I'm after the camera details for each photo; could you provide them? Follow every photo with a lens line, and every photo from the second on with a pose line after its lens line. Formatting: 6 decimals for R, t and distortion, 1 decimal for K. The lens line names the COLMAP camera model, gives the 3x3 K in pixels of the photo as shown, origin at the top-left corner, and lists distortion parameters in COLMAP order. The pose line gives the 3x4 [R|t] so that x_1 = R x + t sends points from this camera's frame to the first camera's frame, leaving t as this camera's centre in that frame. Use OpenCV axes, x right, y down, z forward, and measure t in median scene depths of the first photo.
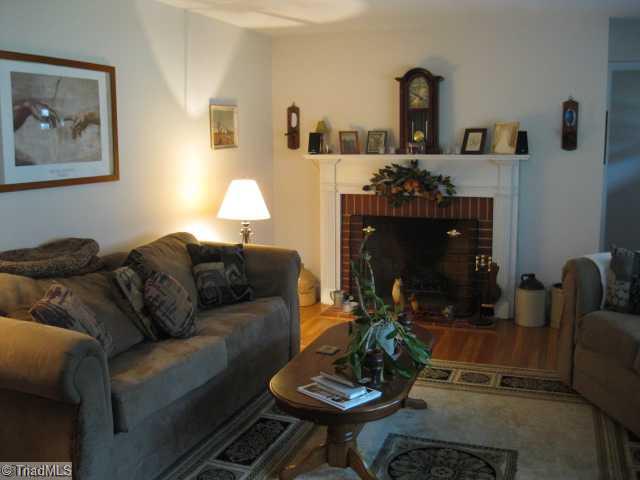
lens RADIAL K [[661.6, 0, 320.0], [0, 661.6, 240.0], [0, 0, 1]] dist [-0.098987, 0.010644]
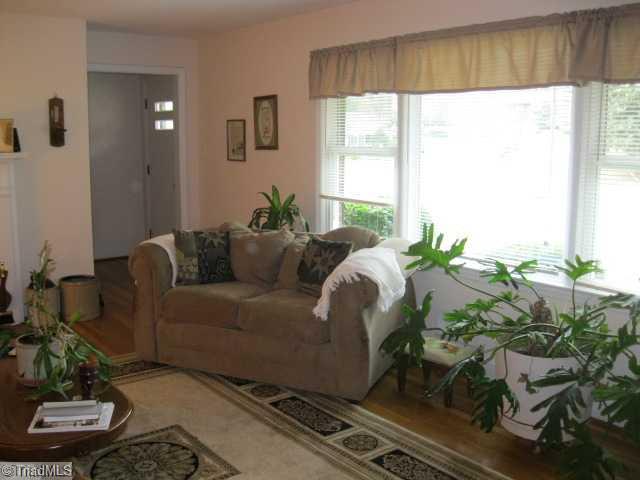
lens RADIAL K [[661.6, 0, 320.0], [0, 661.6, 240.0], [0, 0, 1]] dist [-0.098987, 0.010644]
pose [[0.529339, -0.129203, 0.838515, -0.389595], [0.124563, 0.989461, 0.073827, -0.025386], [-0.839217, 0.065369, 0.539854, 0.173338]]
